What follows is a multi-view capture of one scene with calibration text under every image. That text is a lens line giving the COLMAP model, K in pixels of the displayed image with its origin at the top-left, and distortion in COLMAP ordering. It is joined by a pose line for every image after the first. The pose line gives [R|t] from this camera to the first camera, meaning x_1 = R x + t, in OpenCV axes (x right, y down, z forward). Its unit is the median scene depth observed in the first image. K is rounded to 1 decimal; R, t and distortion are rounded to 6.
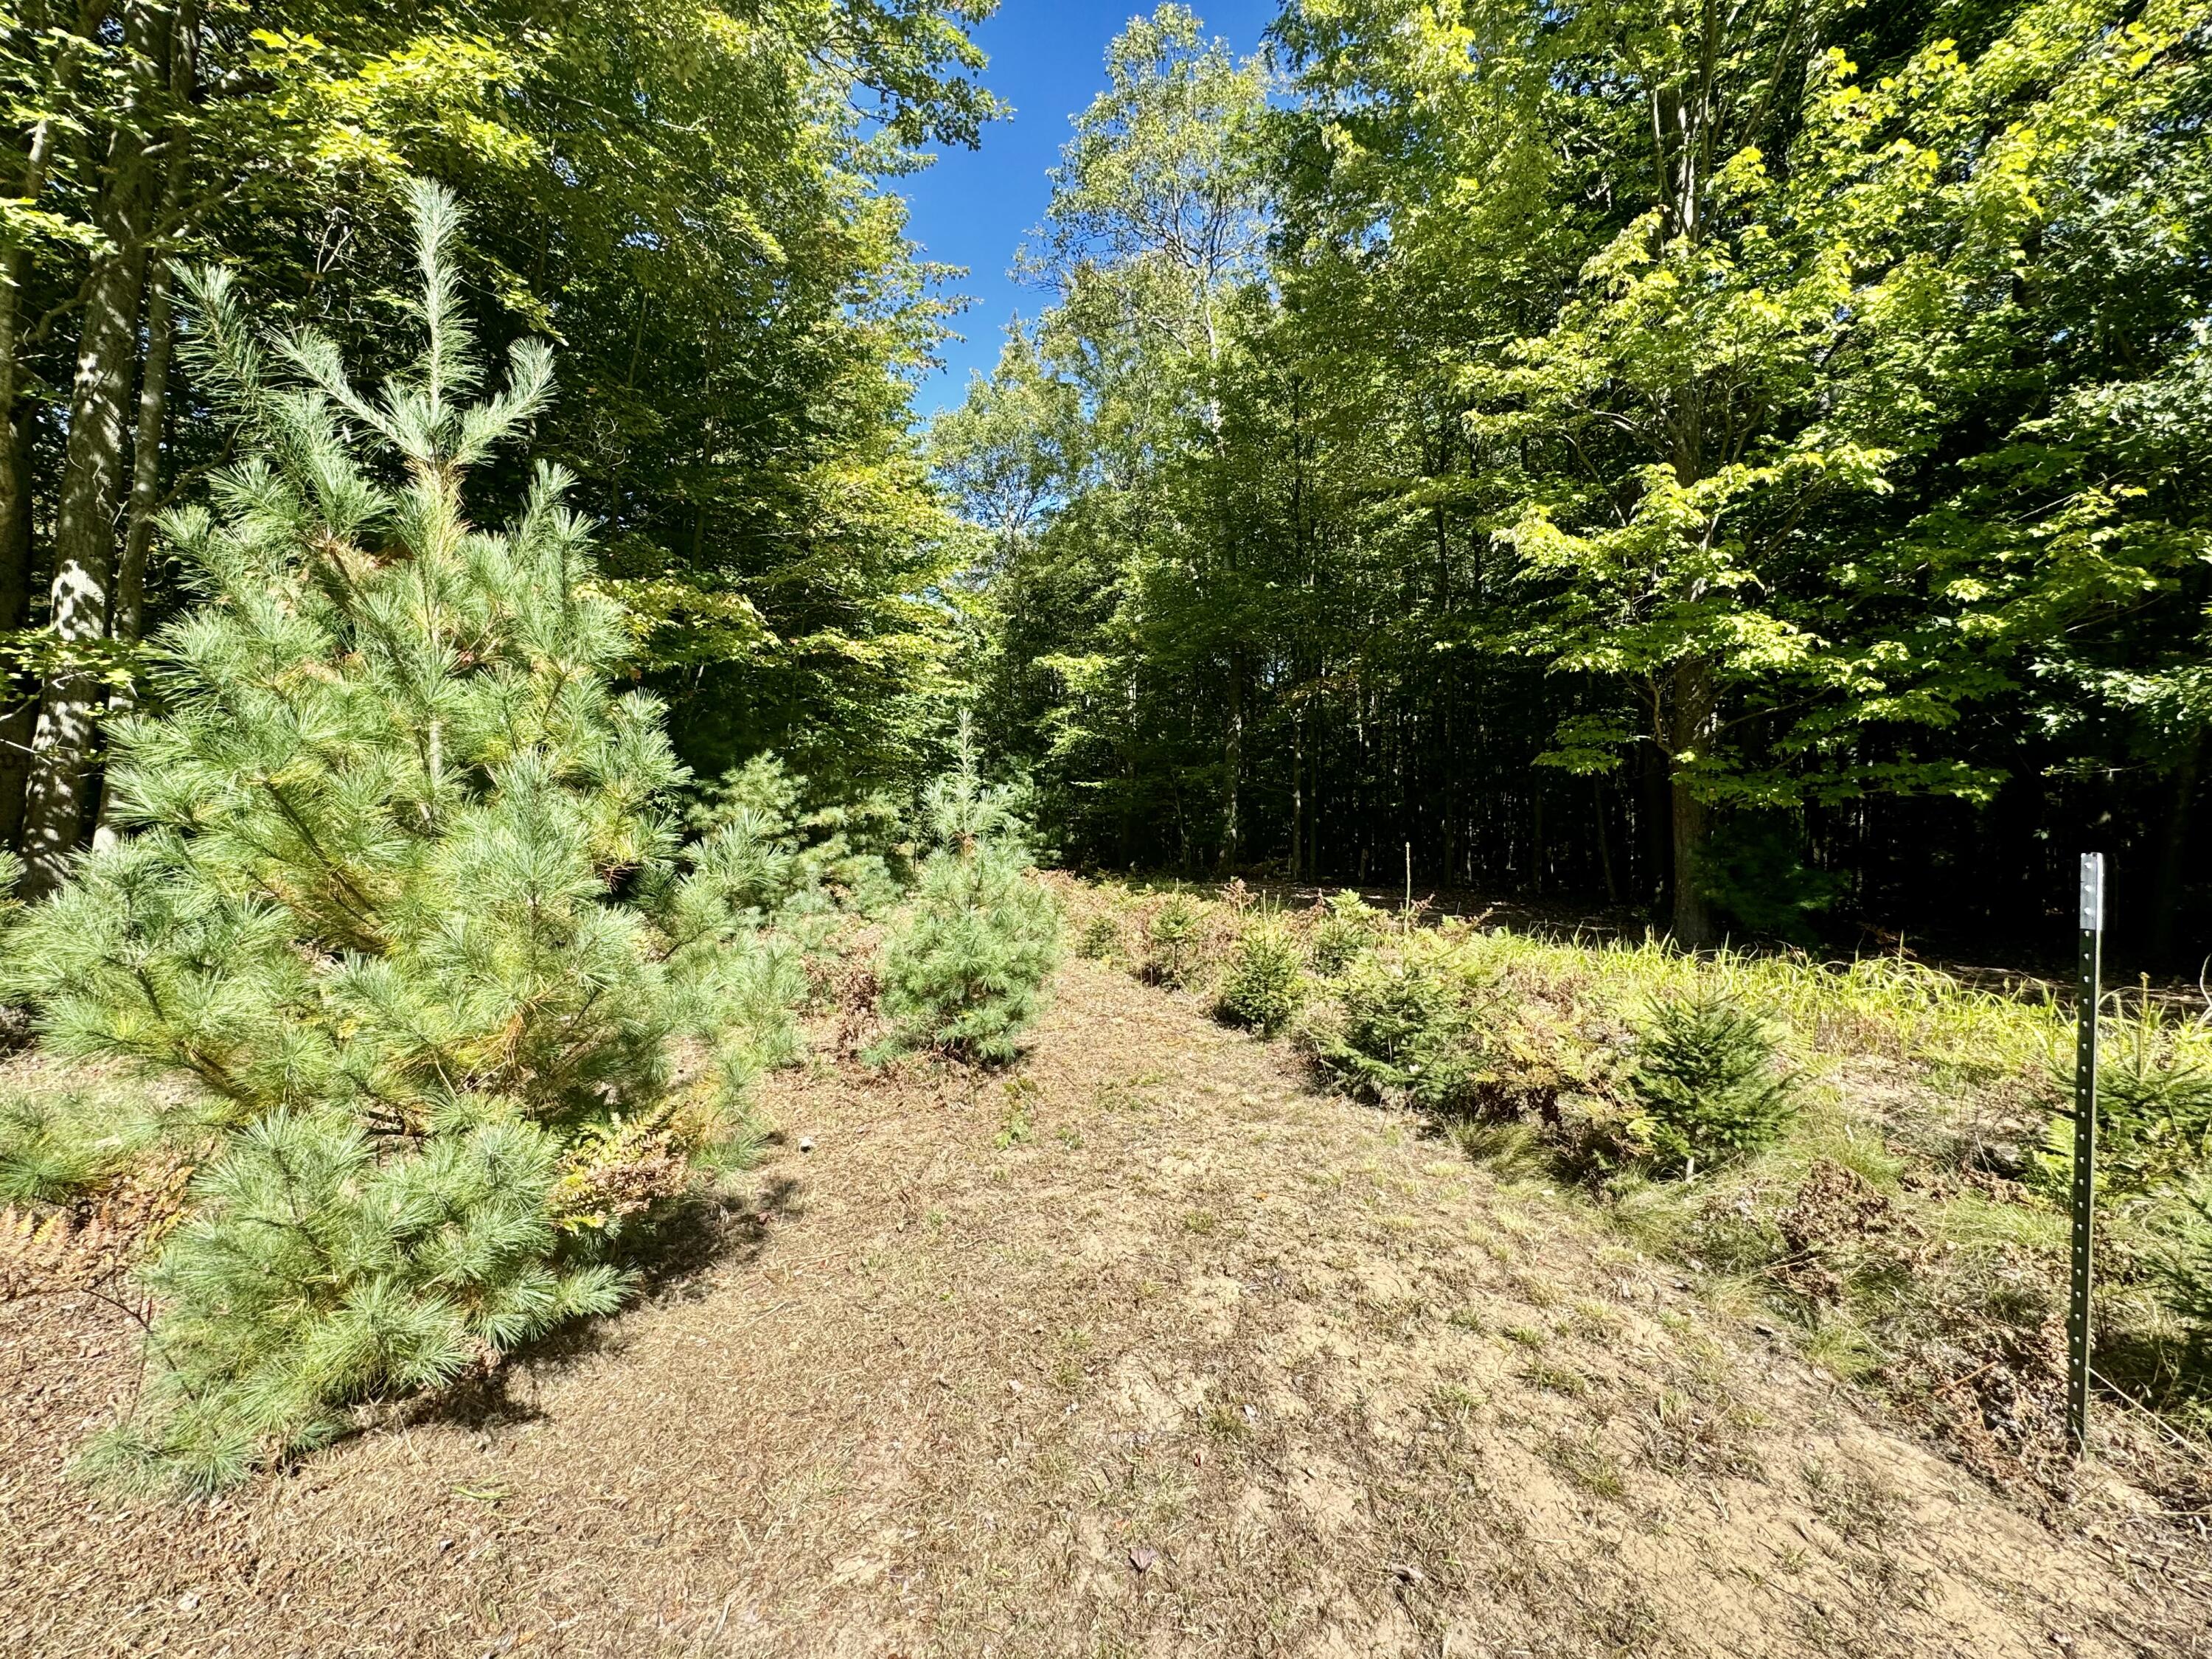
lens RADIAL K [[889.1, 0, 1108.0], [0, 889.1, 834.5], [0, 0, 1]] dist [-0.001107, -0.000104]
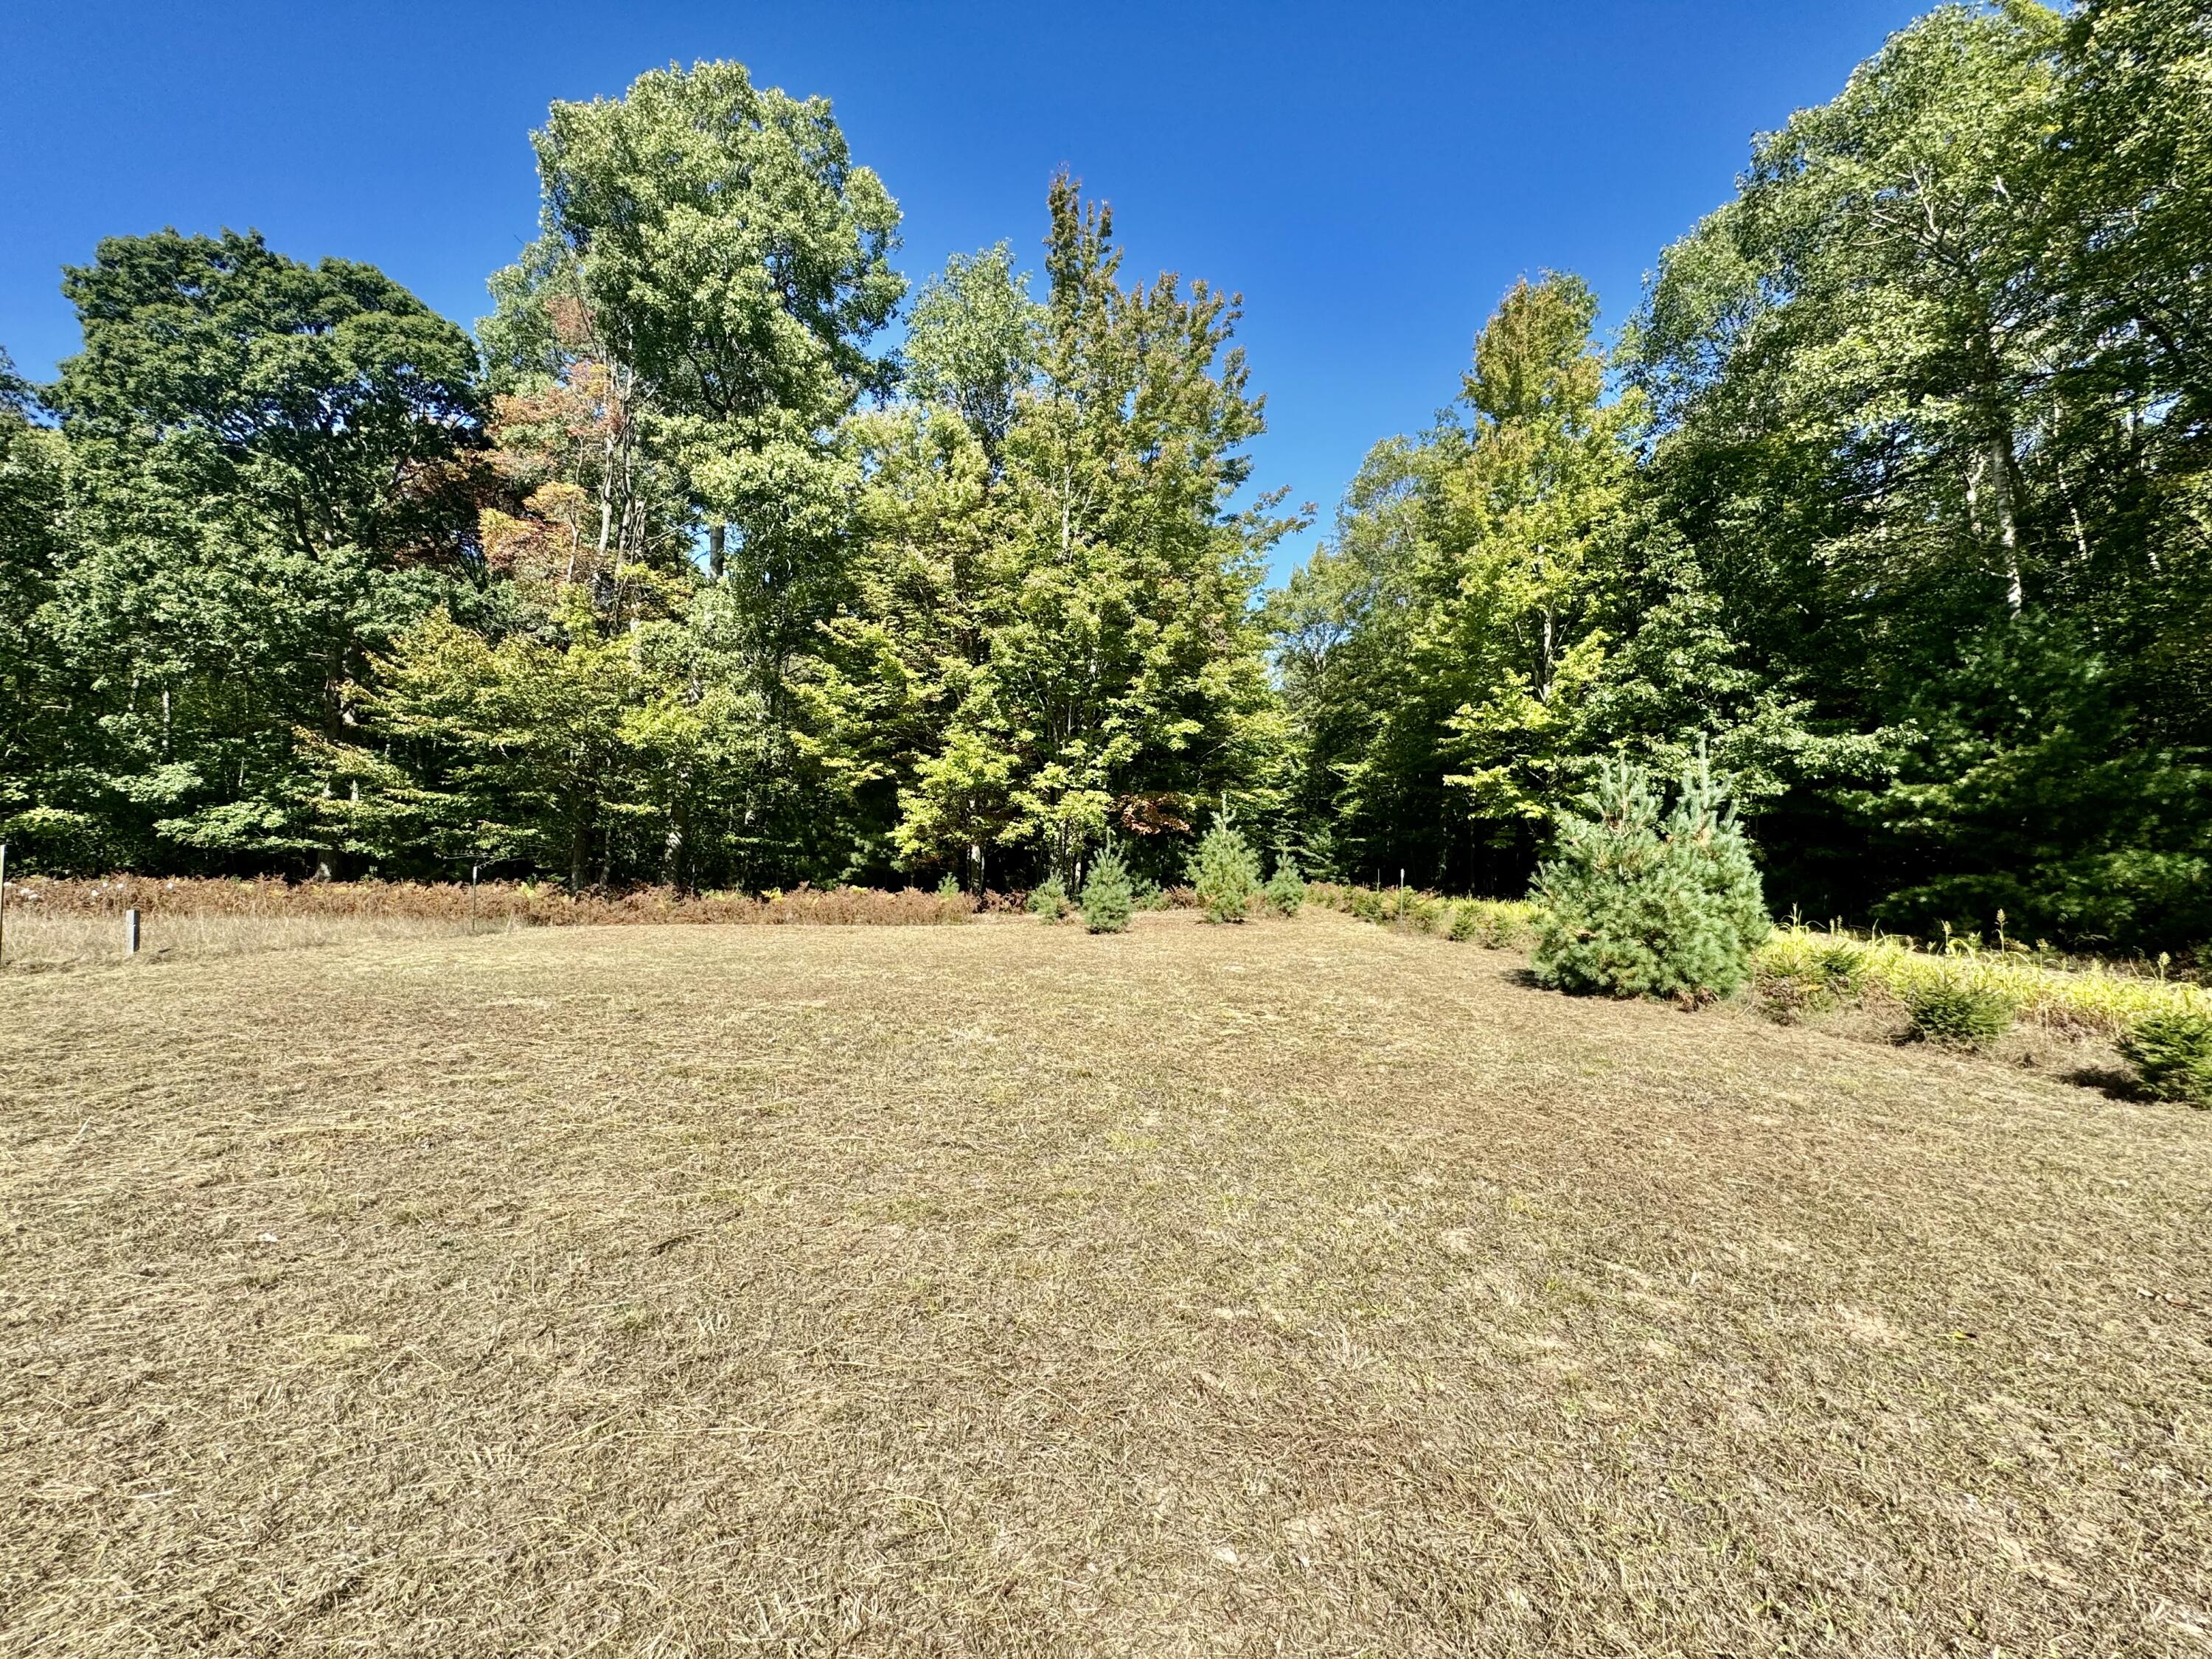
lens RADIAL K [[889.1, 0, 1109.4], [0, 889.1, 825.9], [0, 0, 1]] dist [-0.001107, -0.000104]
pose [[0.934669, -0.019530, -0.354982, 0.127585], [0.005999, 0.999214, -0.039179, -0.014391], [0.355468, 0.034490, 0.934052, -0.739091]]
